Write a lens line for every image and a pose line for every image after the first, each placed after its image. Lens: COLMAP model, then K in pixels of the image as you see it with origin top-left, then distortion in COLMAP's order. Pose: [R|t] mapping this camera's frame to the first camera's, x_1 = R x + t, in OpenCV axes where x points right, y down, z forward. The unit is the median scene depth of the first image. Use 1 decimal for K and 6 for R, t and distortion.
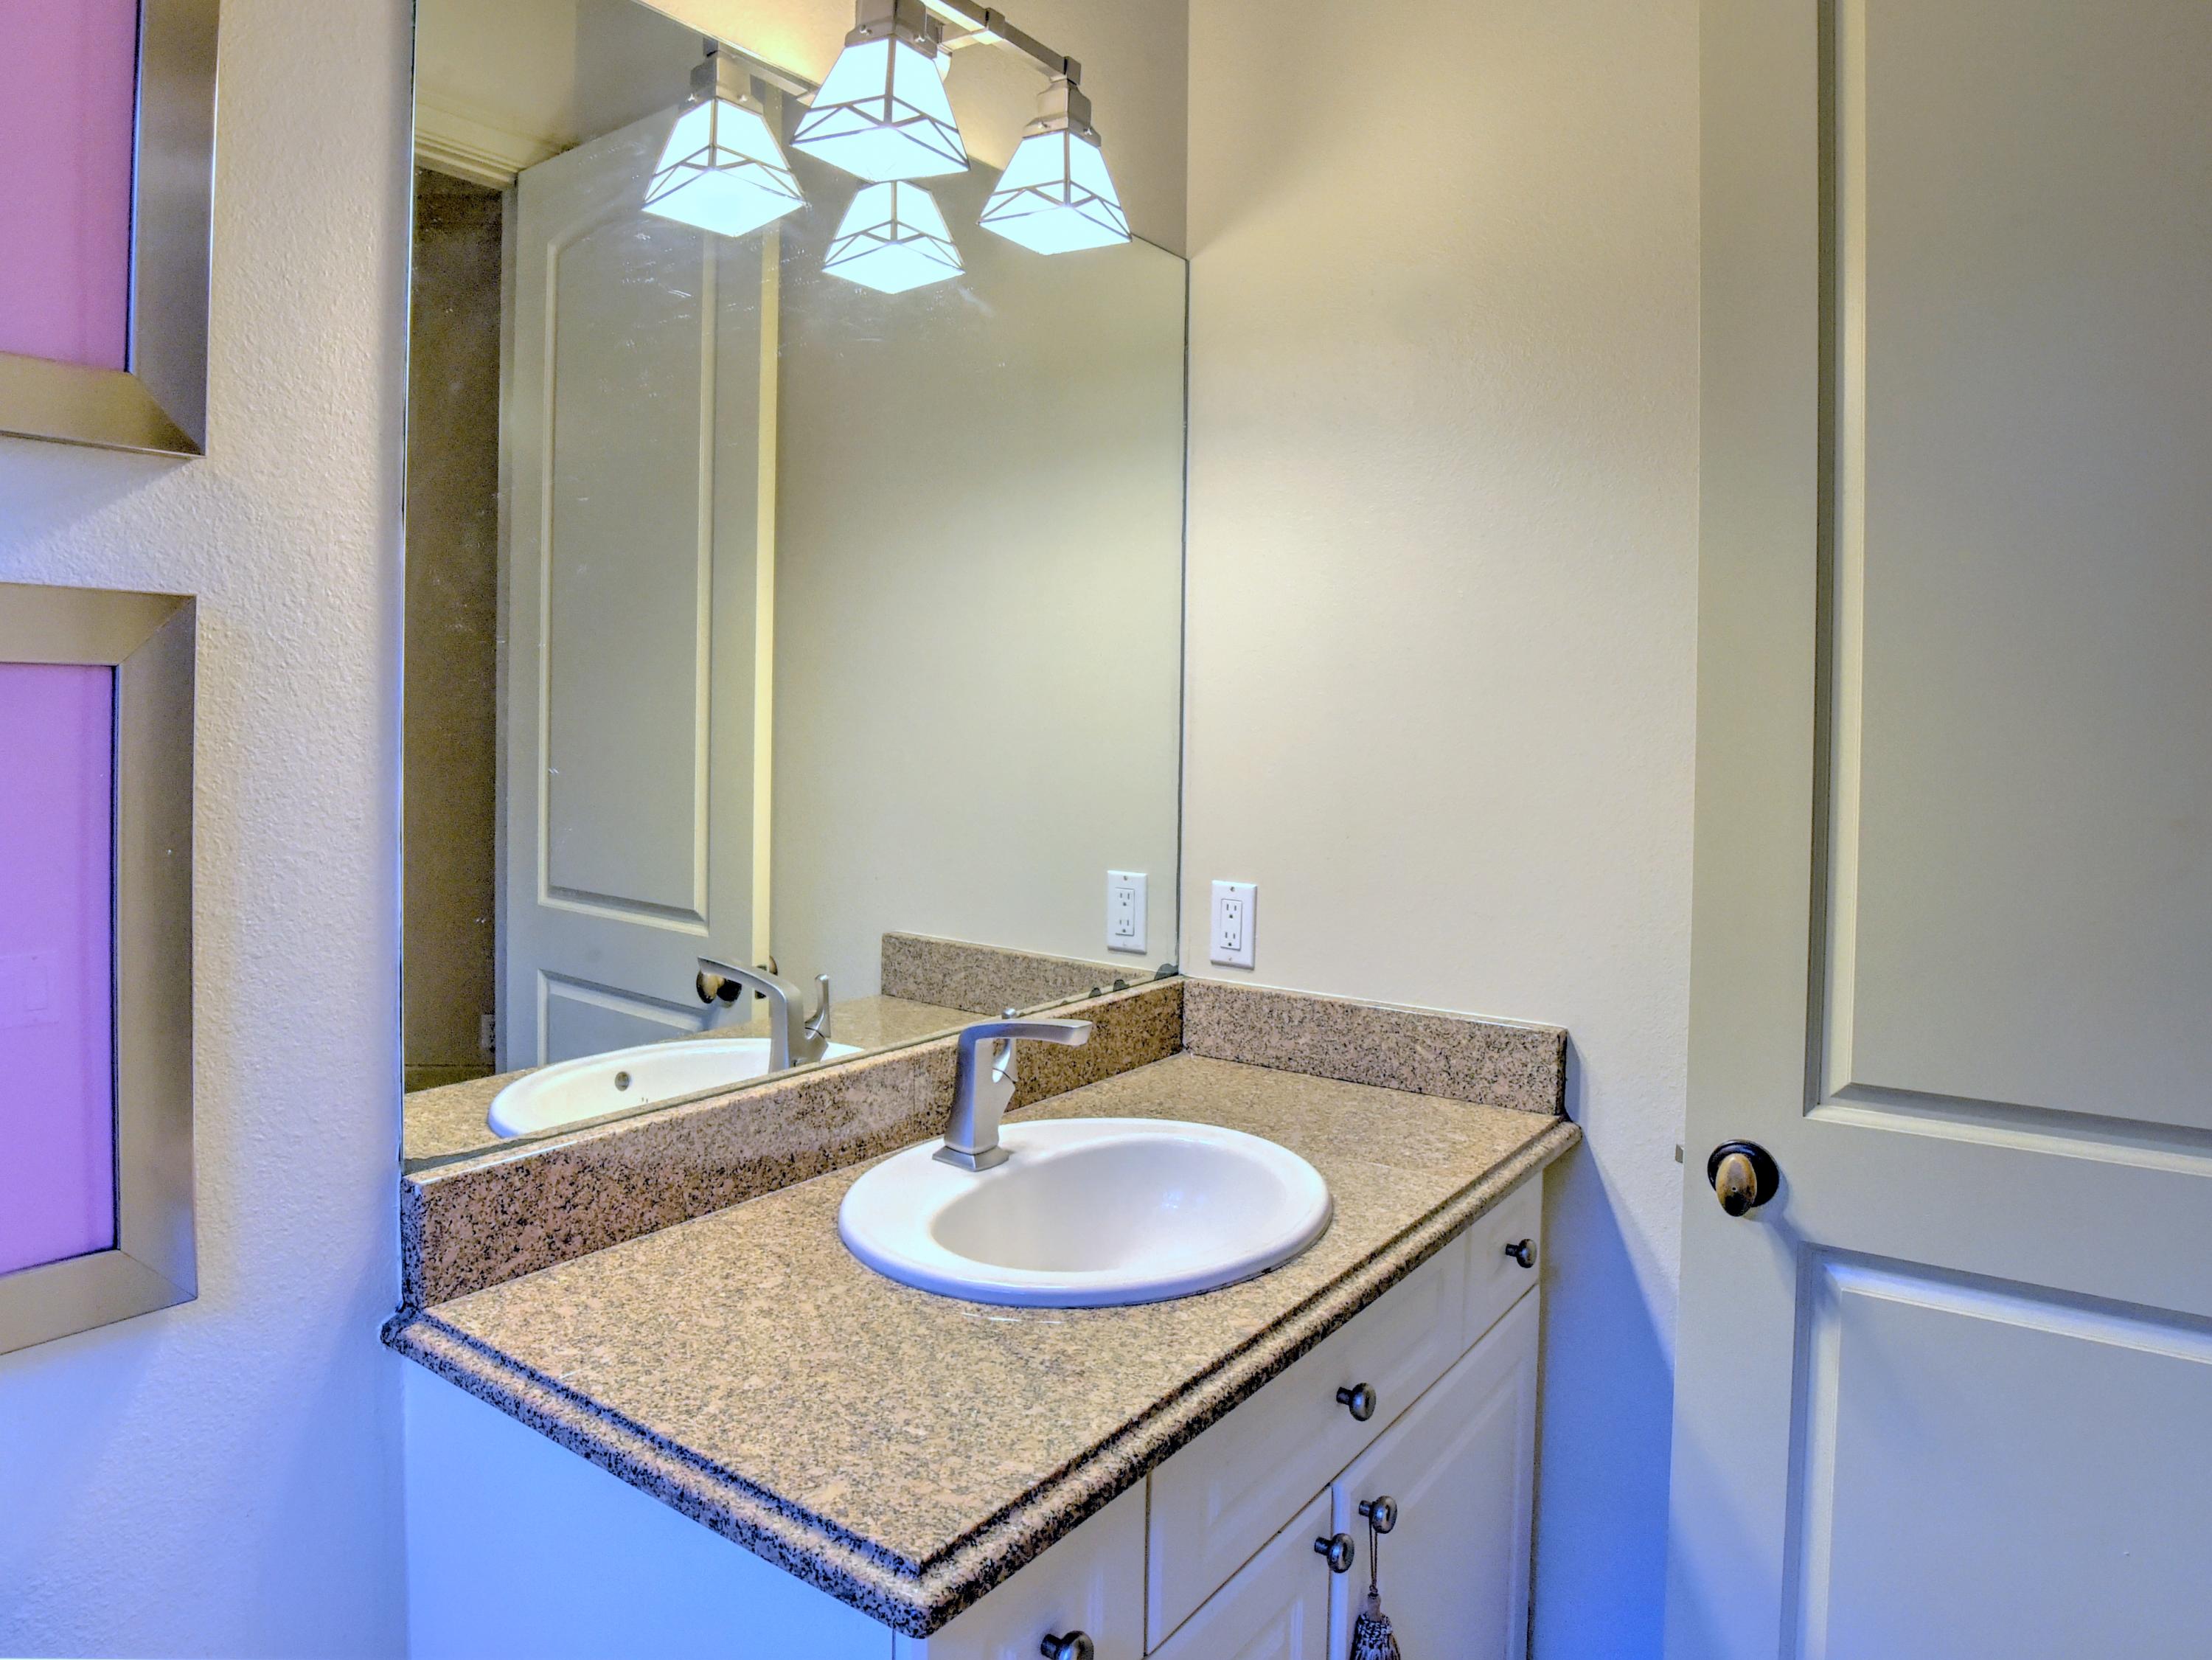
lens RADIAL K [[1384.3, 0, 1070.6], [0, 1384.3, 758.8], [0, 0, 1]] dist [-0.079485, 0.025672]
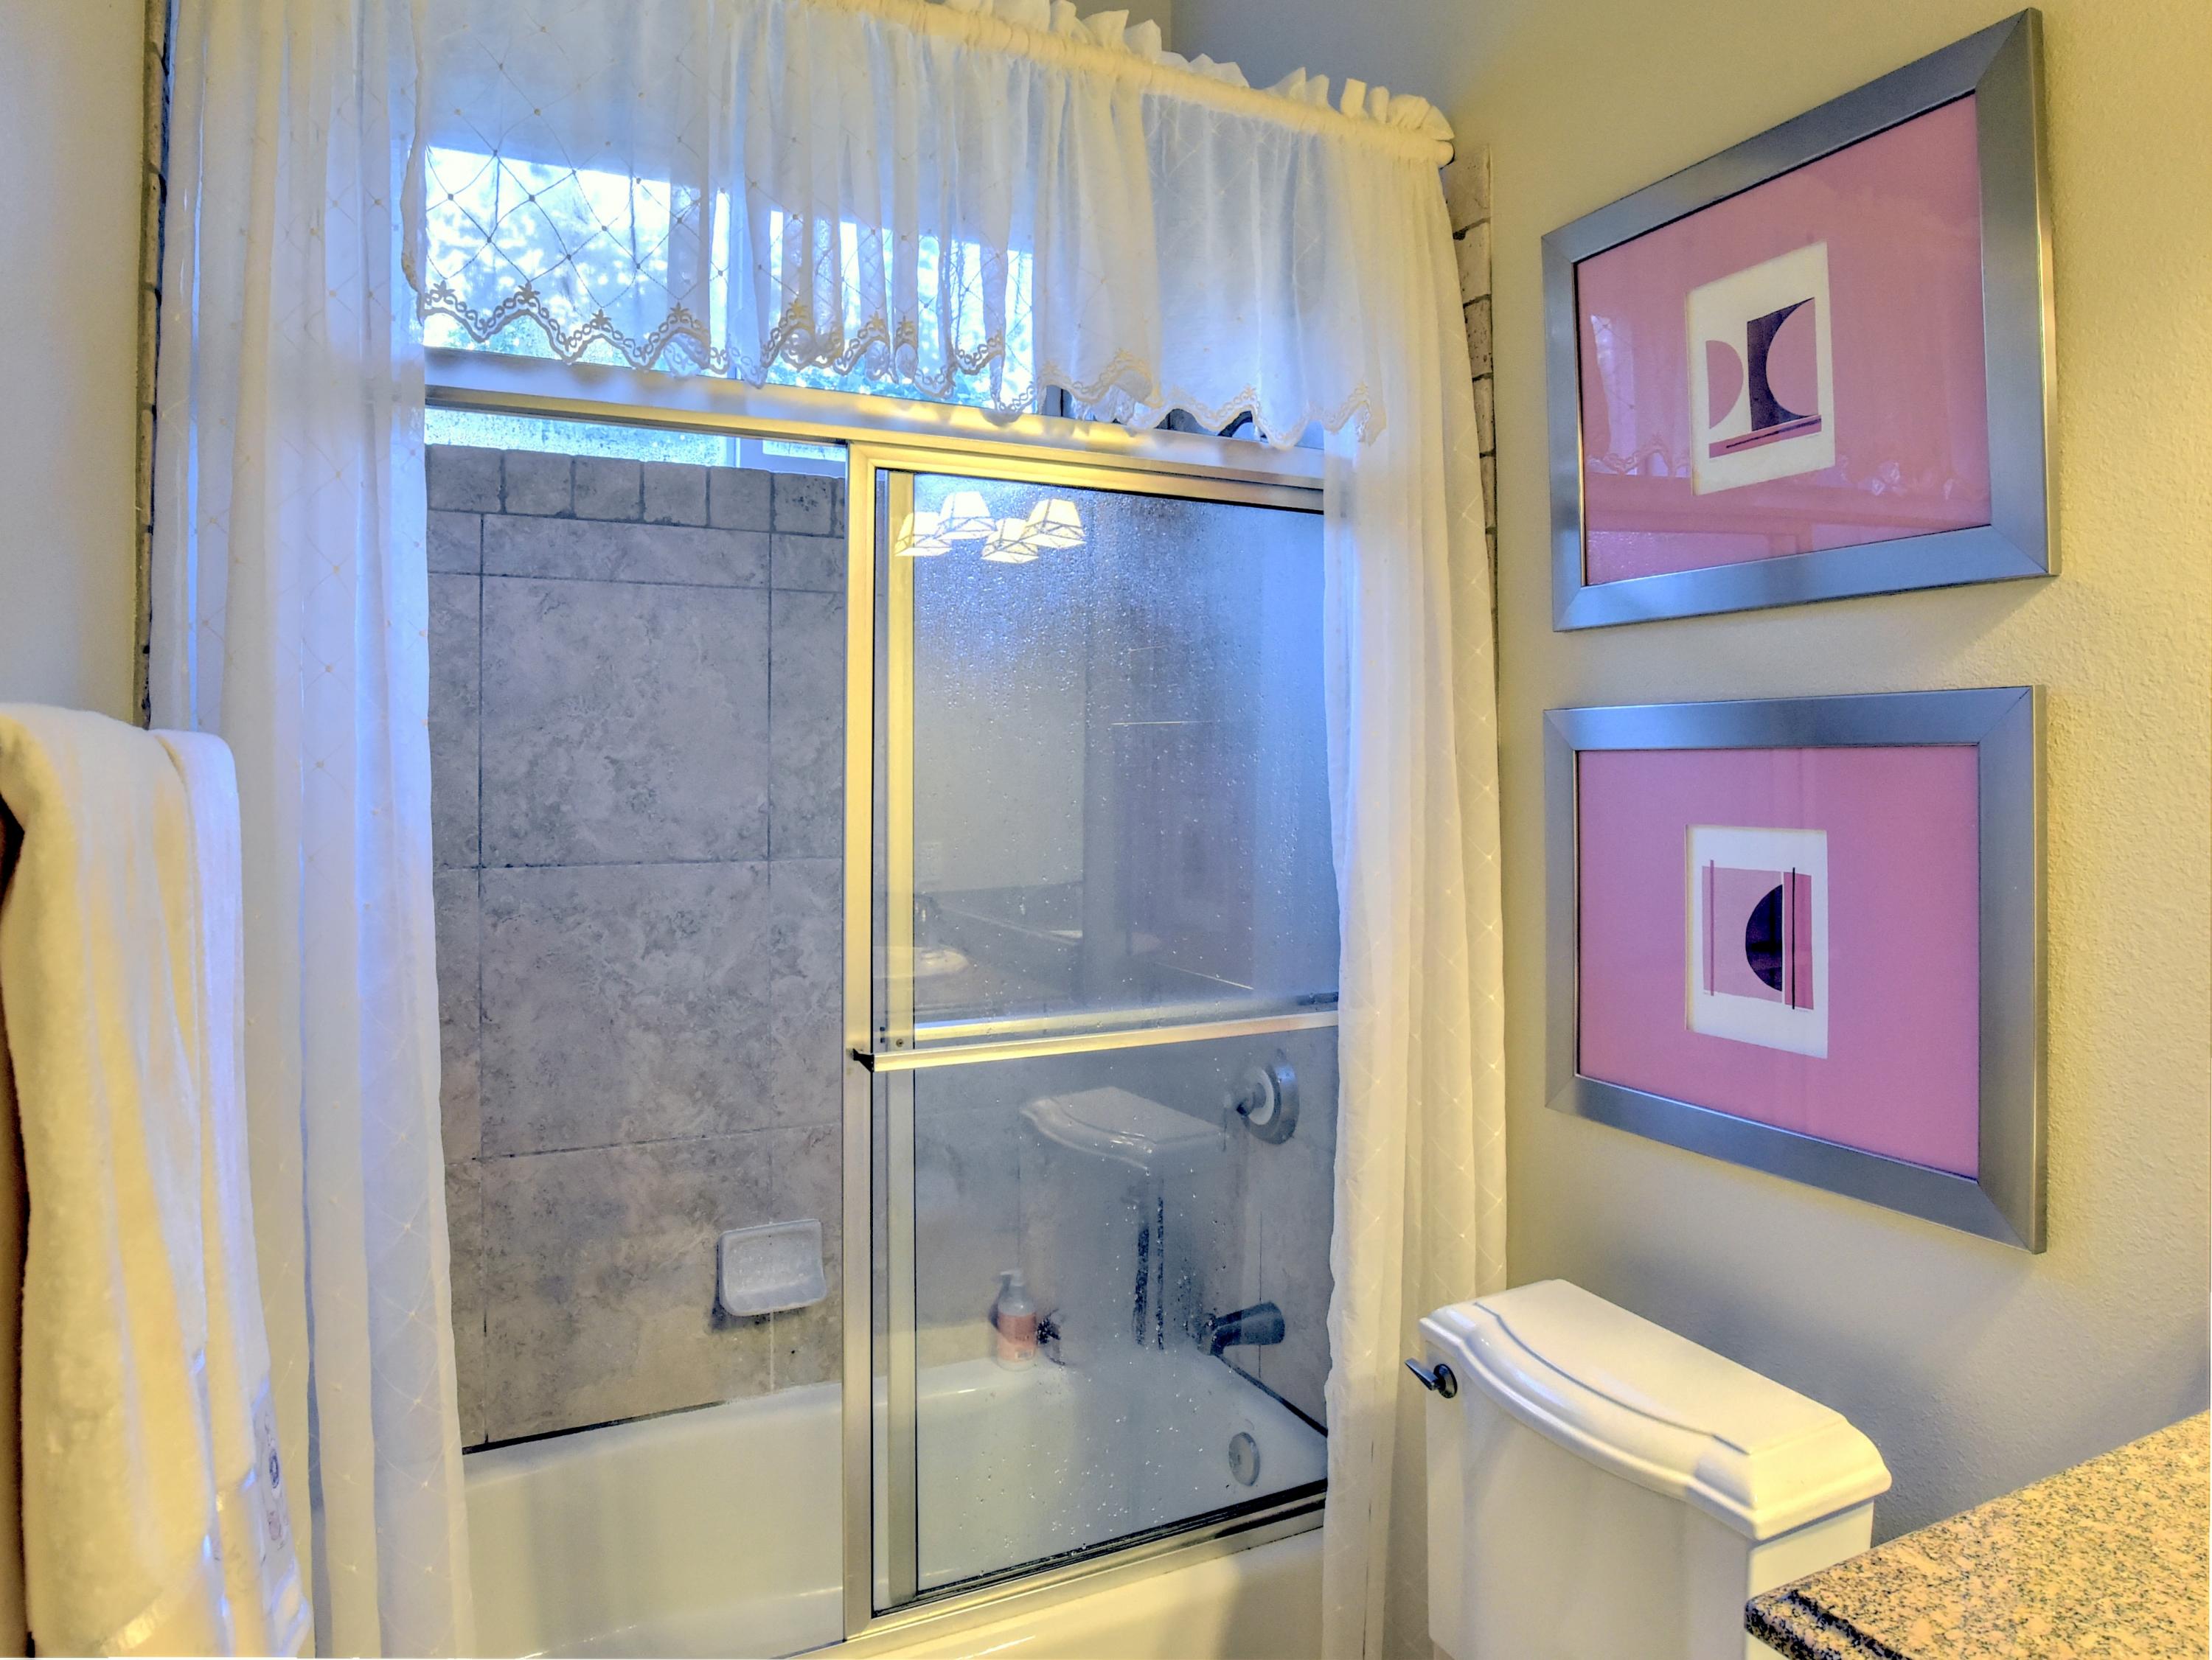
lens RADIAL K [[1384.0, 0, 1070.6], [0, 1384.0, 758.9], [0, 0, 1]] dist [-0.079485, 0.025672]
pose [[-0.458519, -0.012399, -0.888598, 0.789225], [-0.031118, 0.999513, 0.002110, -0.026414], [0.888140, 0.028619, -0.458682, 0.702803]]
